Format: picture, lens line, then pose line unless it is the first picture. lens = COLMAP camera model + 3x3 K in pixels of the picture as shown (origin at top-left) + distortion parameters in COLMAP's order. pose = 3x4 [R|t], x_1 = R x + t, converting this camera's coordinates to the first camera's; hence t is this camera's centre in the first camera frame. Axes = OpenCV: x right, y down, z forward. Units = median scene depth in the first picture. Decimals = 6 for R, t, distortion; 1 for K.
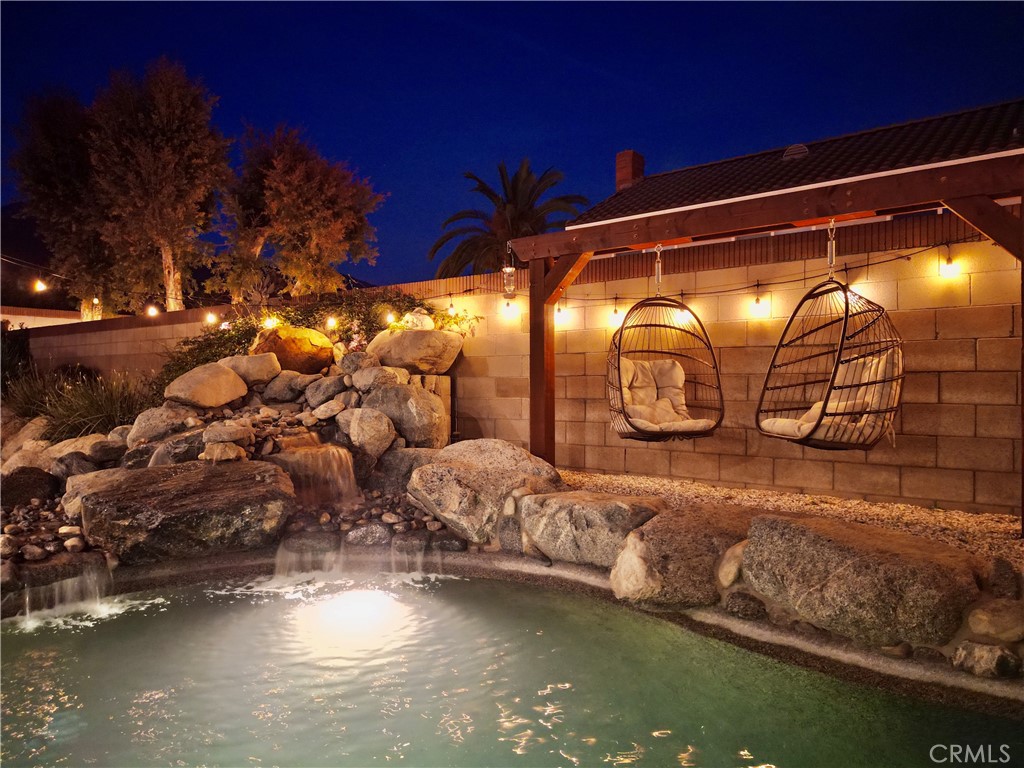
lens RADIAL K [[730.7, 0, 512.0], [0, 730.7, 384.0], [0, 0, 1]] dist [0.098799, -0.102591]
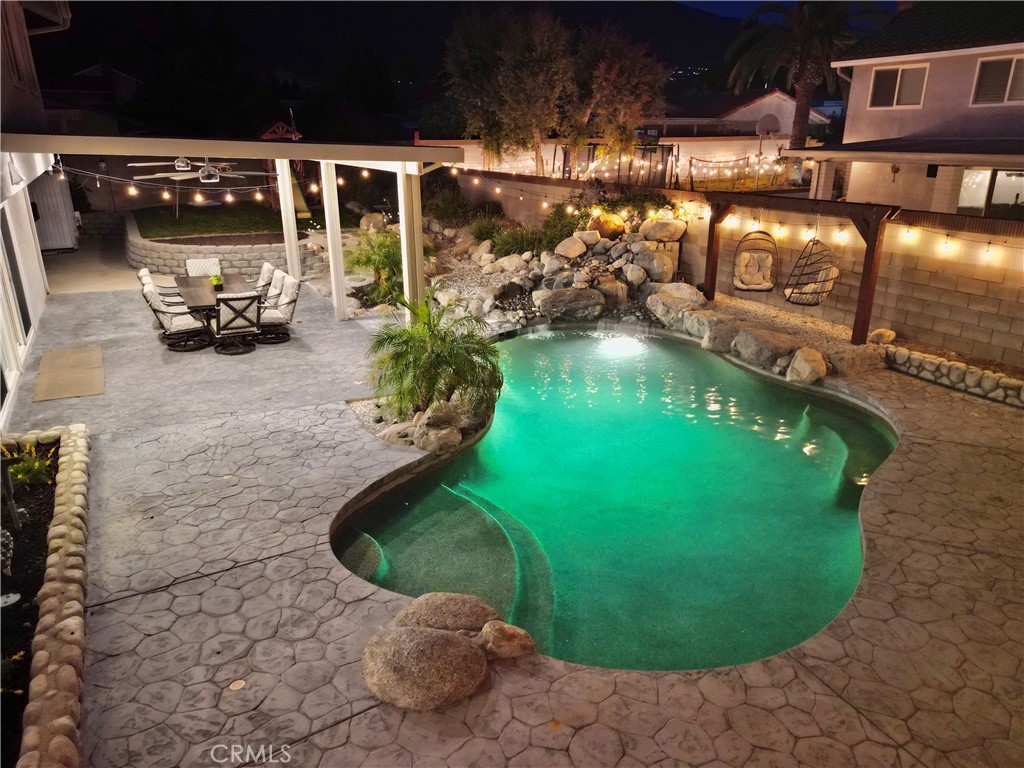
lens RADIAL K [[730.7, 0, 512.0], [0, 730.7, 384.0], [0, 0, 1]] dist [0.098799, -0.102591]
pose [[0.919178, 0.124899, -0.373513, 0.383886], [0.003606, 0.945673, 0.325099, -0.388066], [0.393825, -0.300171, 0.868792, -1.377948]]
